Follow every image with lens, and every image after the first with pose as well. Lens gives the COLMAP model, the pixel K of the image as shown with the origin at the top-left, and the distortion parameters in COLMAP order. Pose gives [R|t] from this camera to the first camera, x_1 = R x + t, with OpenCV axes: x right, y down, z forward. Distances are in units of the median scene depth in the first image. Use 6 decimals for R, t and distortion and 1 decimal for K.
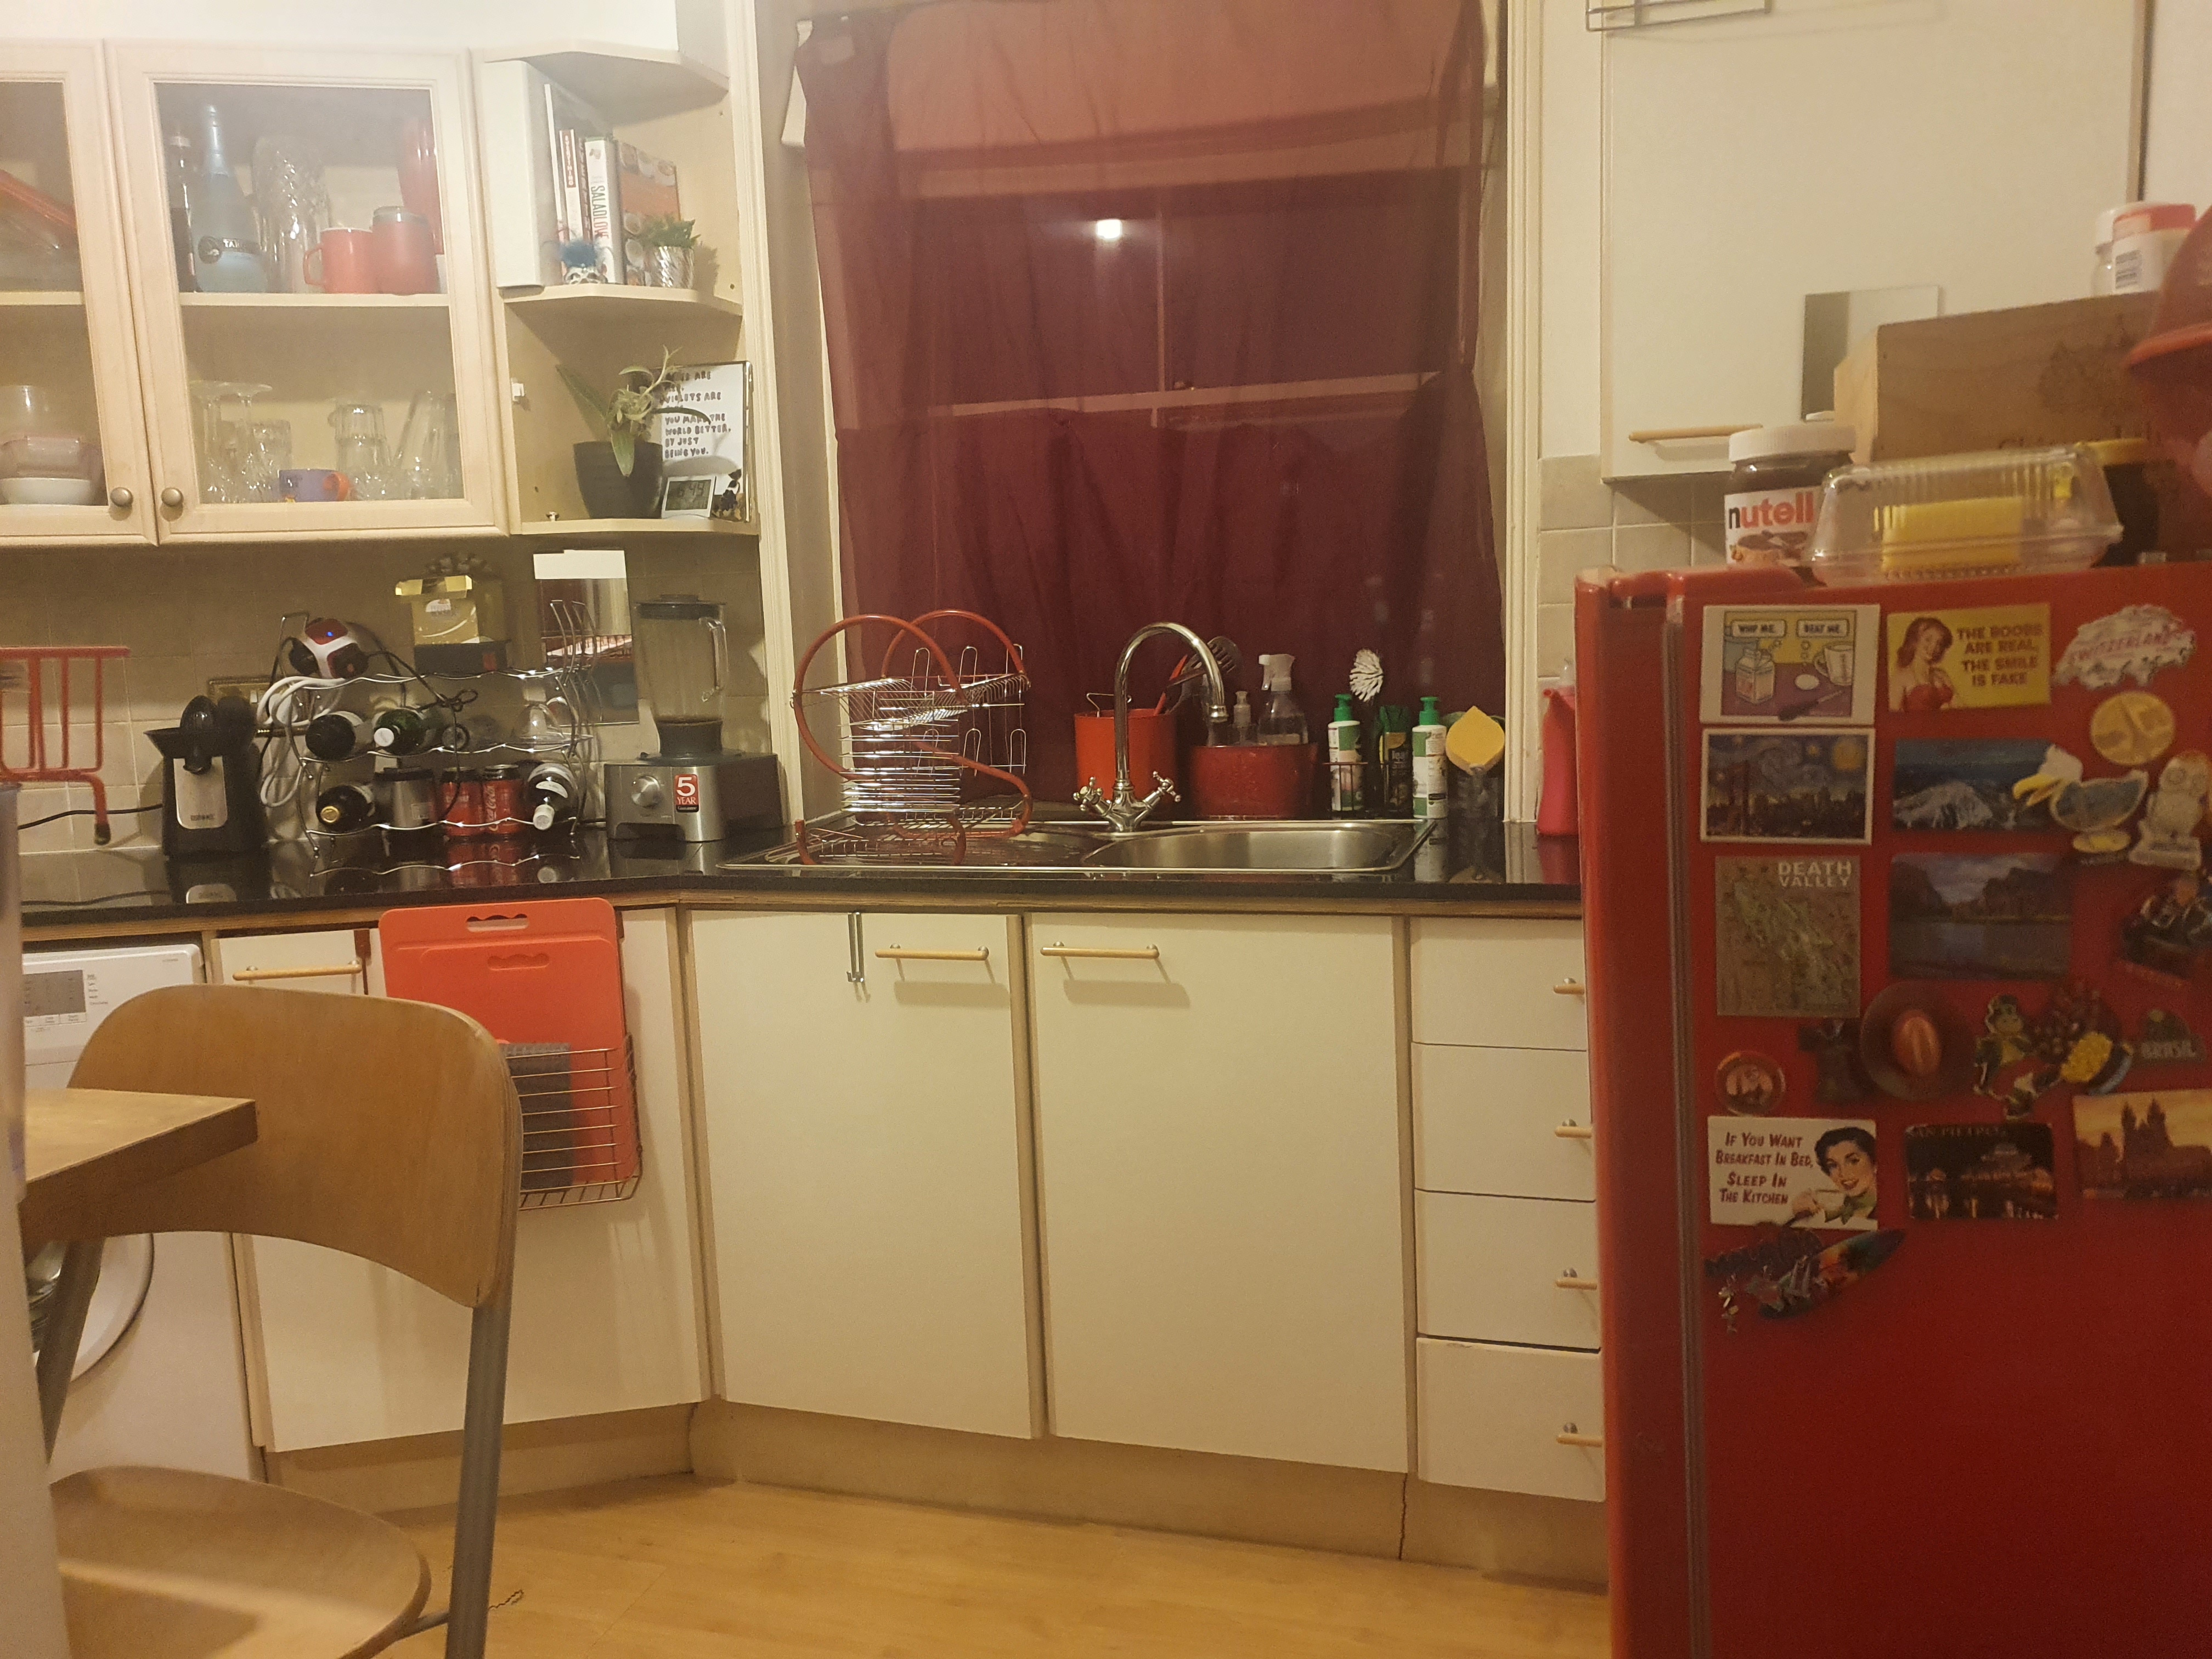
lens RADIAL K [[1666.0, 0, 1106.0], [0, 1666.0, 829.5], [0, 0, 1]] dist [-0.146122, 0.169464]
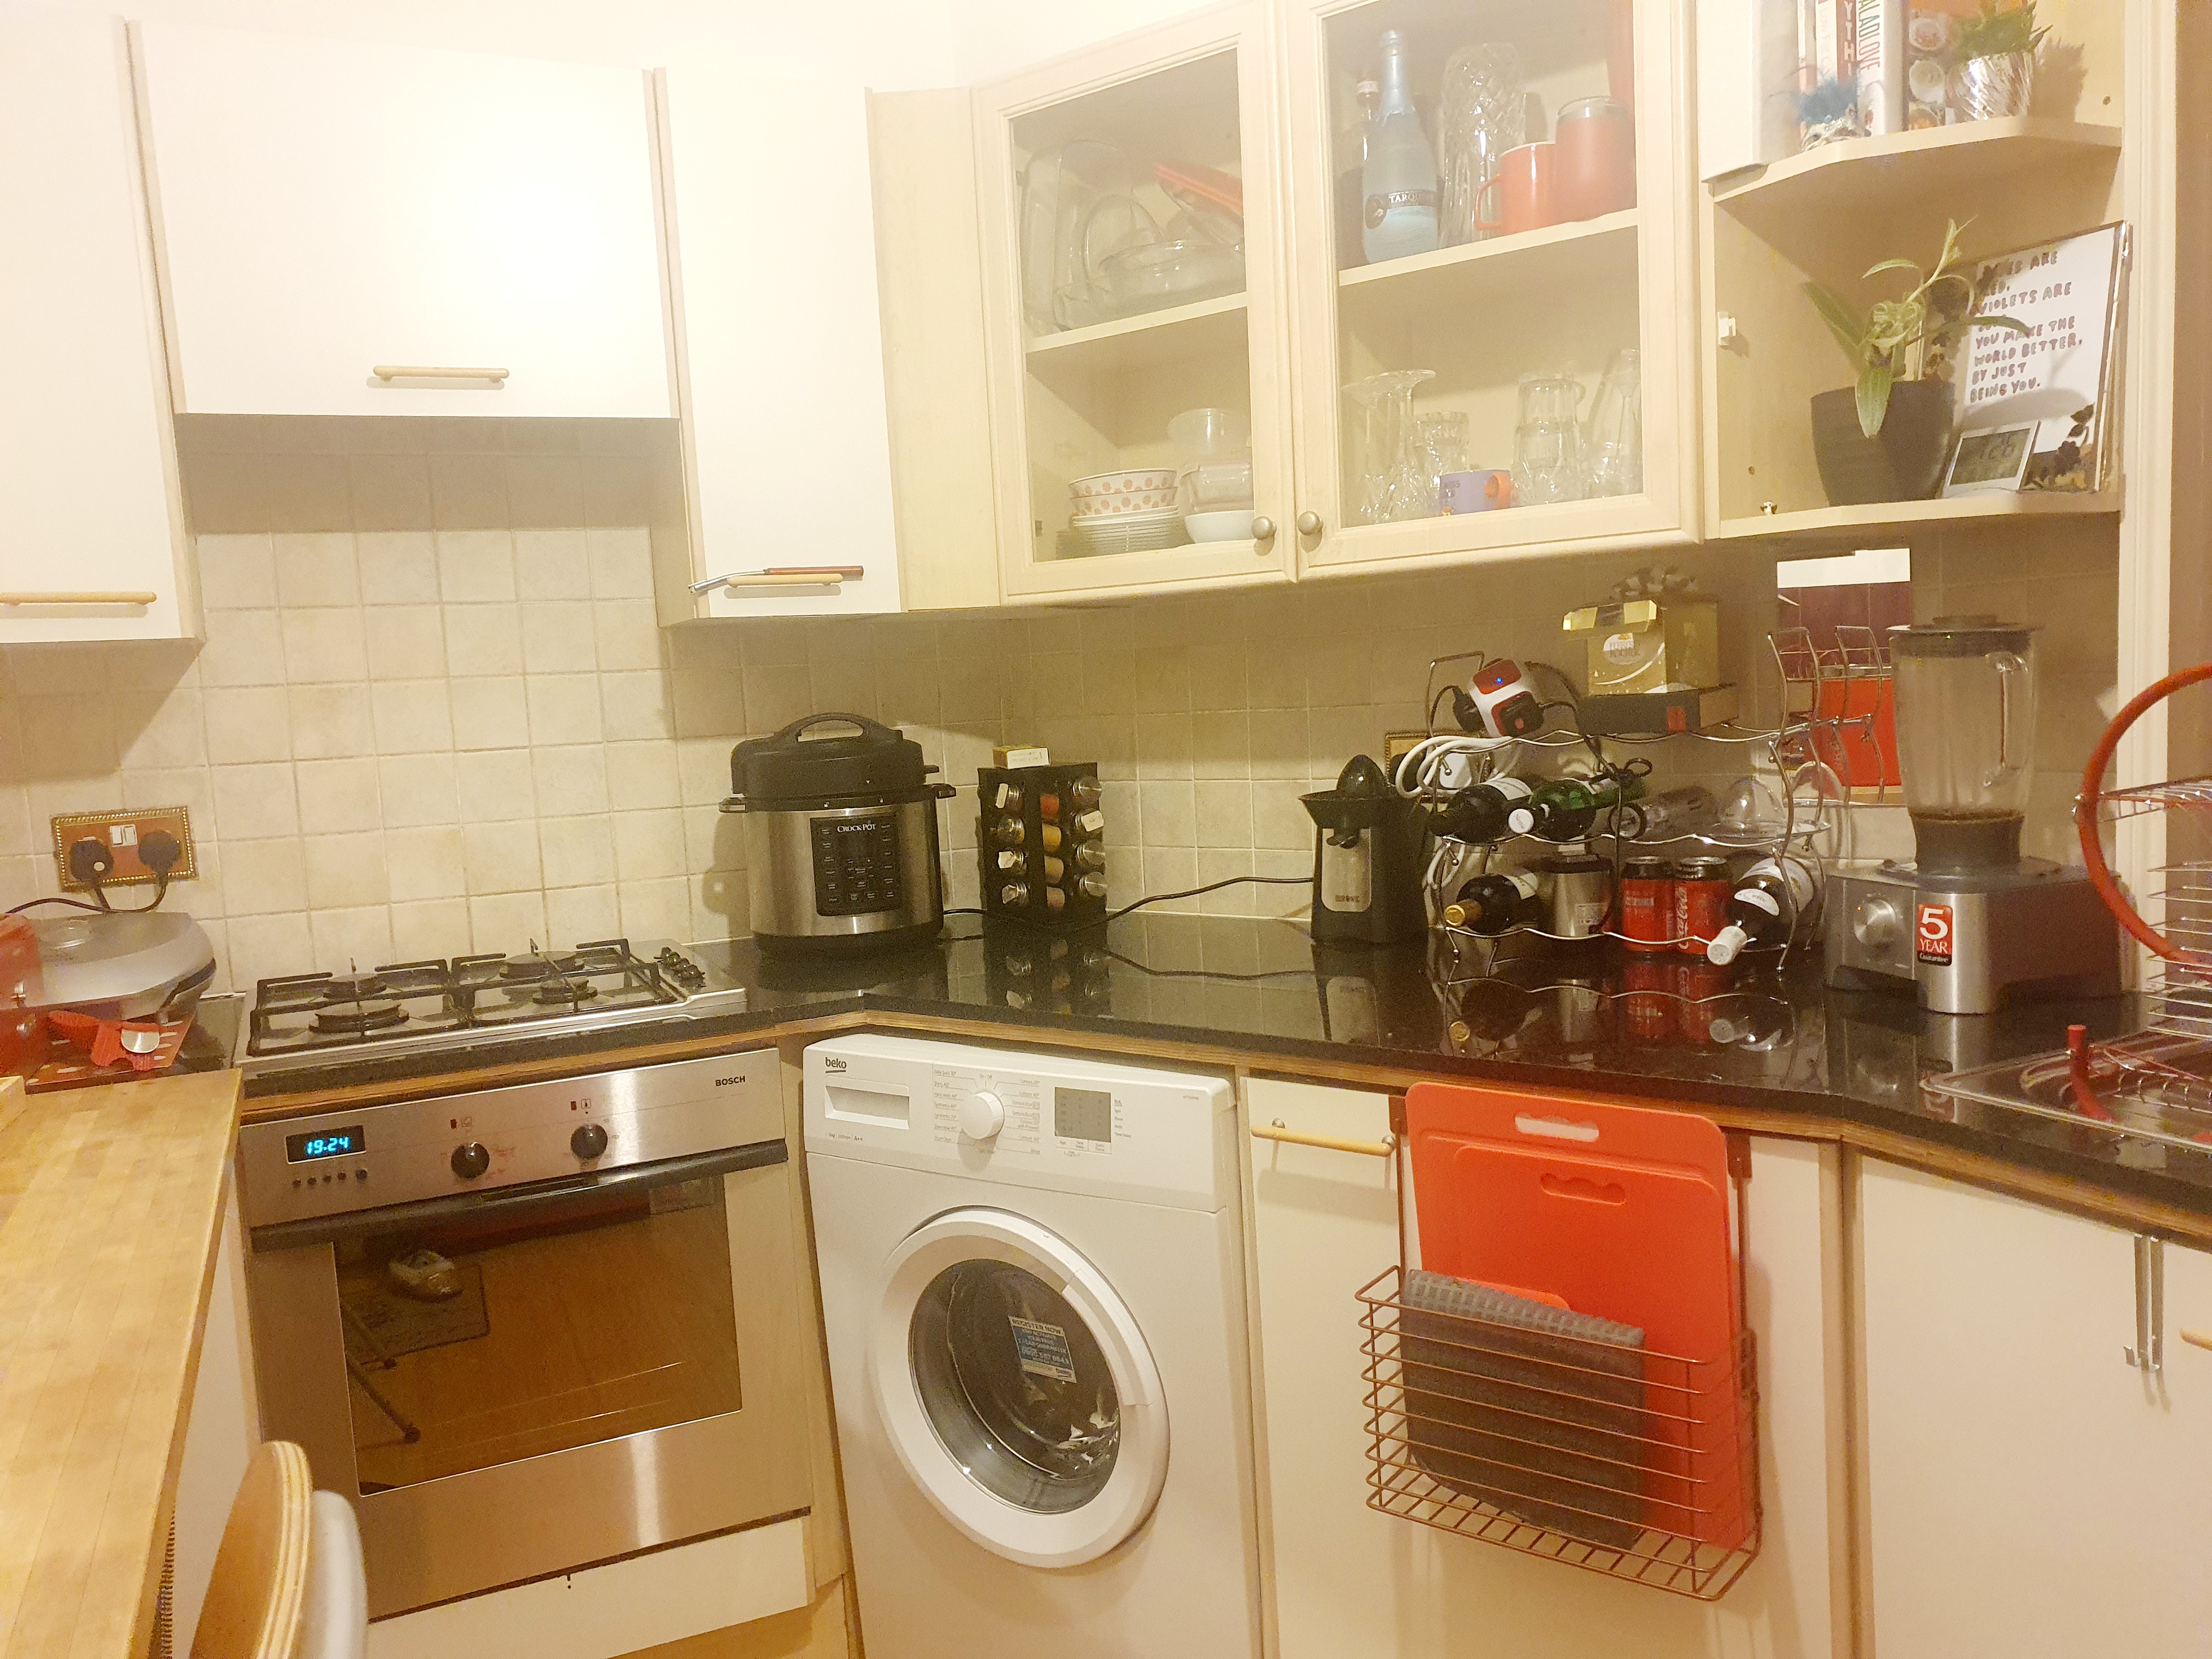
lens RADIAL K [[1713.2, 0, 1105.0], [0, 1713.2, 870.5], [0, 0, 1]] dist [0.046154, -0.032026]
pose [[0.678329, 0.068417, -0.731566, 0.013006], [-0.057475, 0.997545, 0.039999, -0.051853], [0.732507, 0.014914, 0.680596, 0.298890]]
